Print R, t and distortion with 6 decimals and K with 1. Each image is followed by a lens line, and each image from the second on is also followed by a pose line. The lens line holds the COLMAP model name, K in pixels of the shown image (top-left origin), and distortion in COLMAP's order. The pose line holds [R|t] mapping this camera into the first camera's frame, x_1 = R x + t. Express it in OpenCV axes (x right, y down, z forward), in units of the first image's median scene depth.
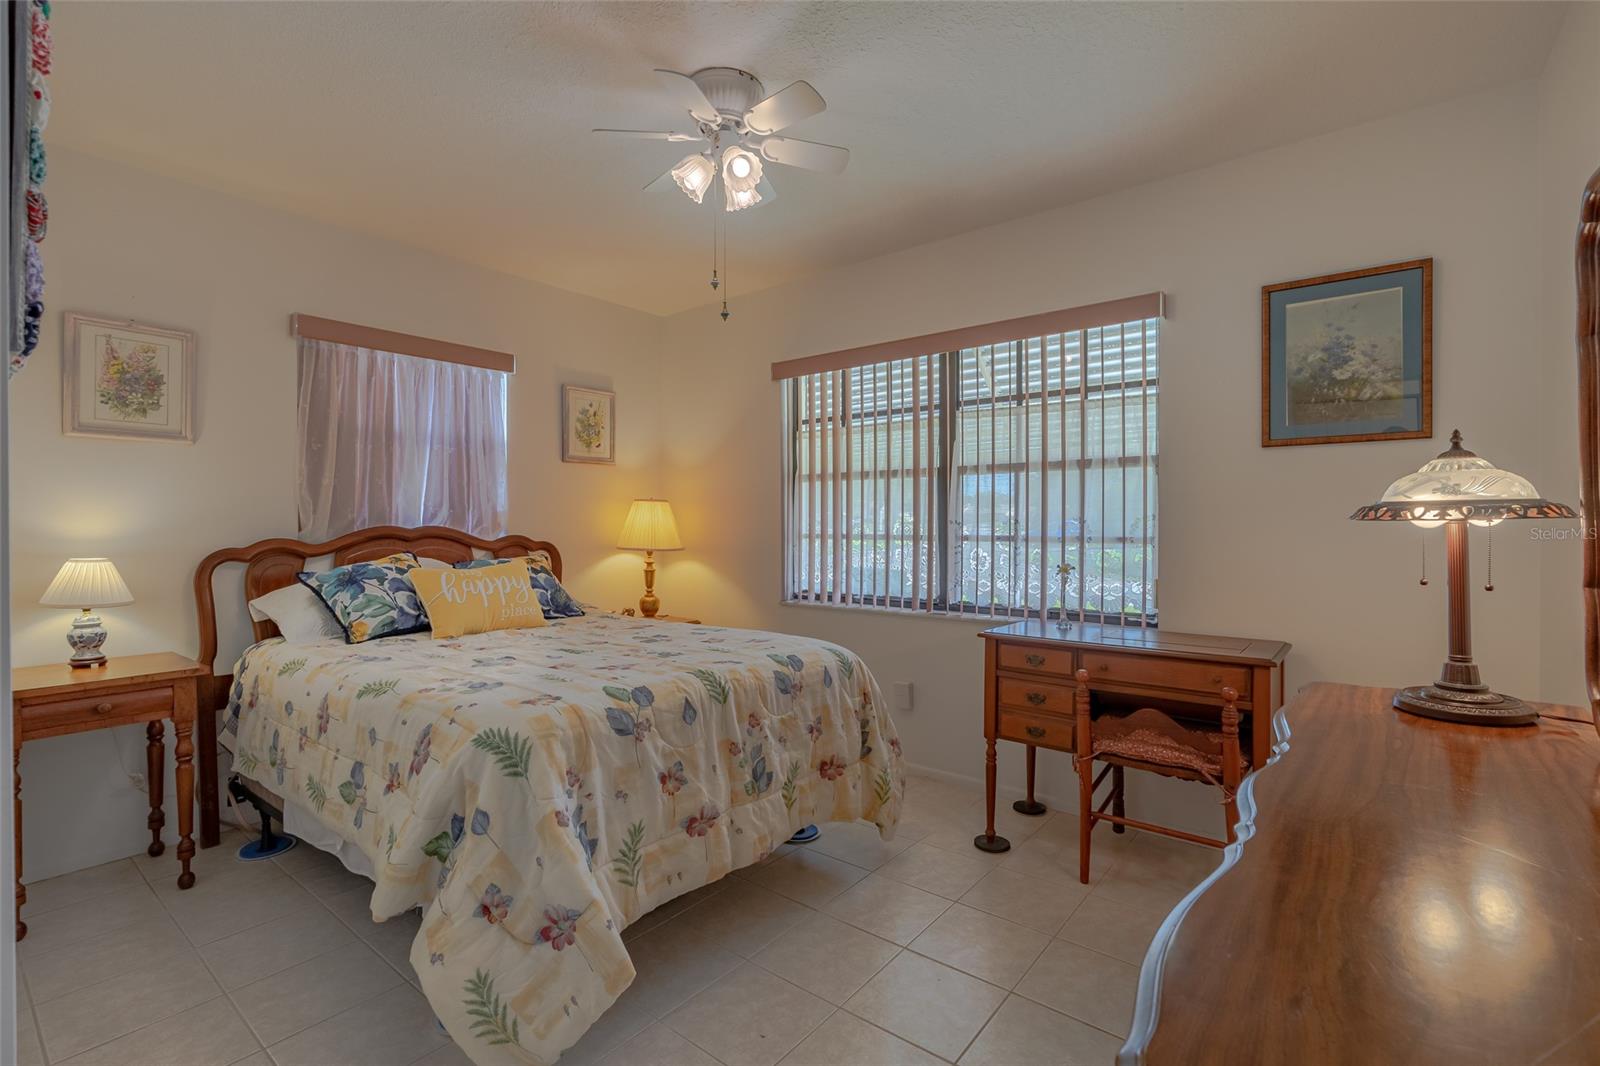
lens RADIAL K [[745.6, 0, 802.1], [0, 745.6, 519.9], [0, 0, 1]] dist [-0.002993, 0.002542]
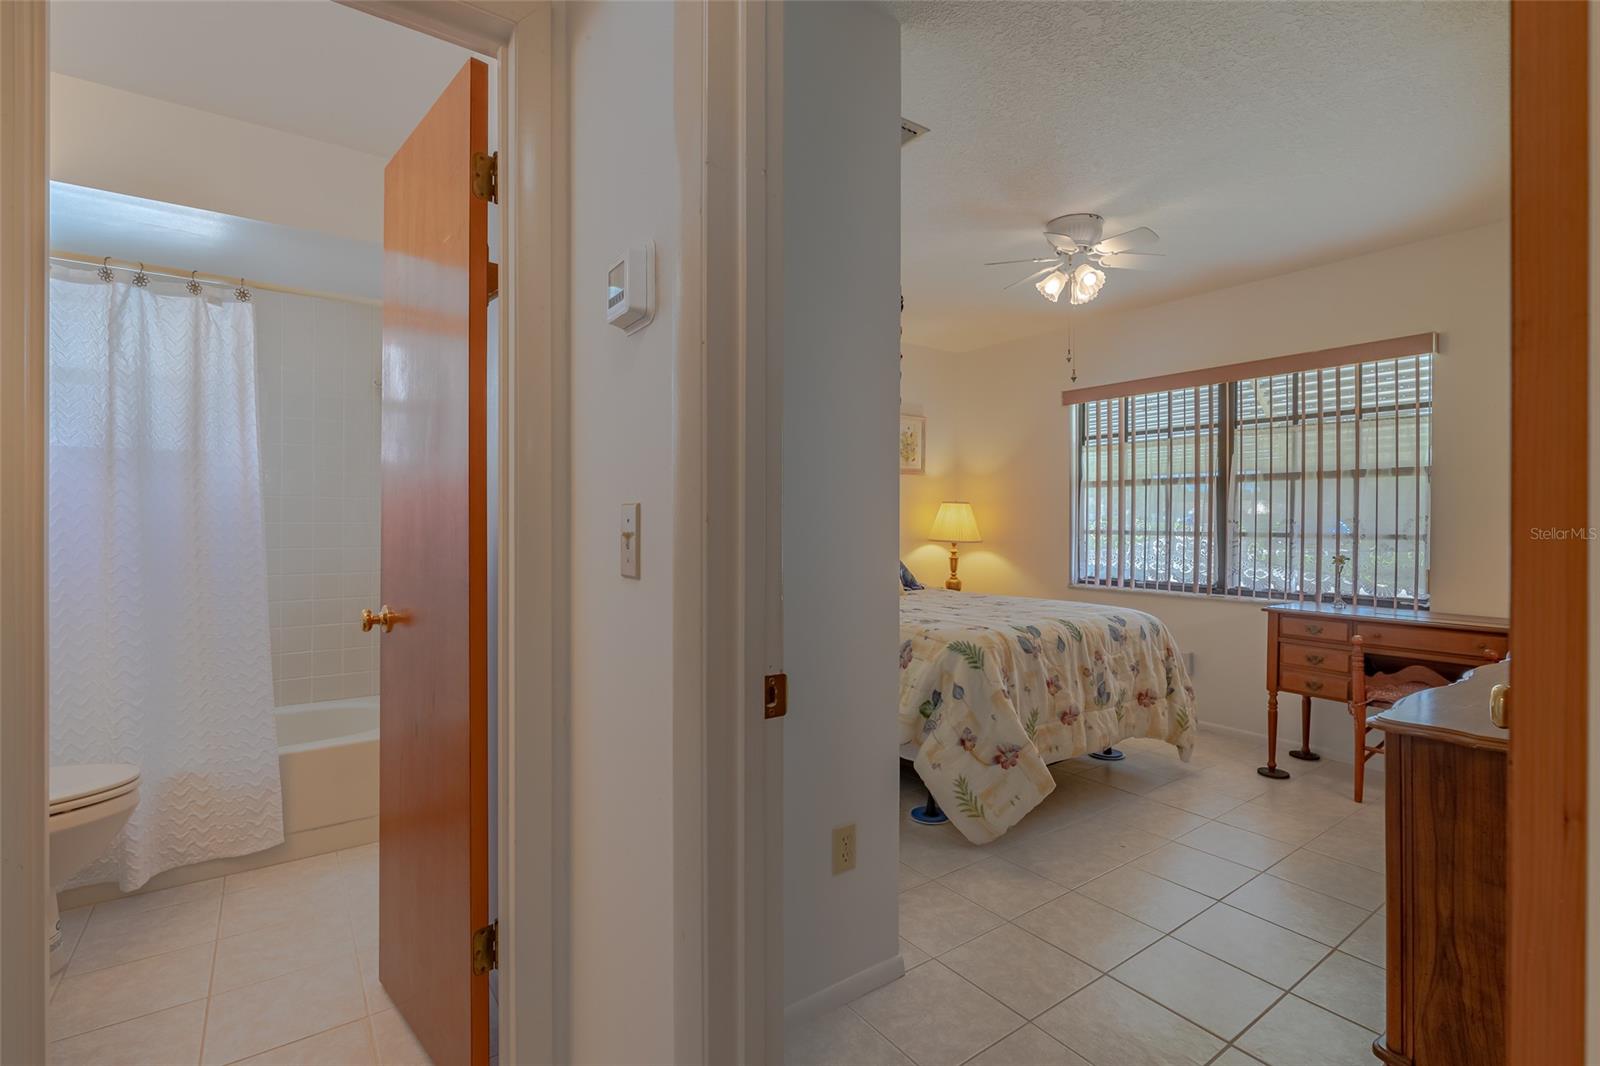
lens RADIAL K [[745.6, 0, 800.1], [0, 745.6, 518.9], [0, 0, 1]] dist [-0.002993, 0.002542]
pose [[0.962843, 0.004118, -0.270029, -0.184936], [-0.003275, 0.999988, 0.003572, -0.003509], [0.270041, -0.002555, 0.962845, -0.452250]]
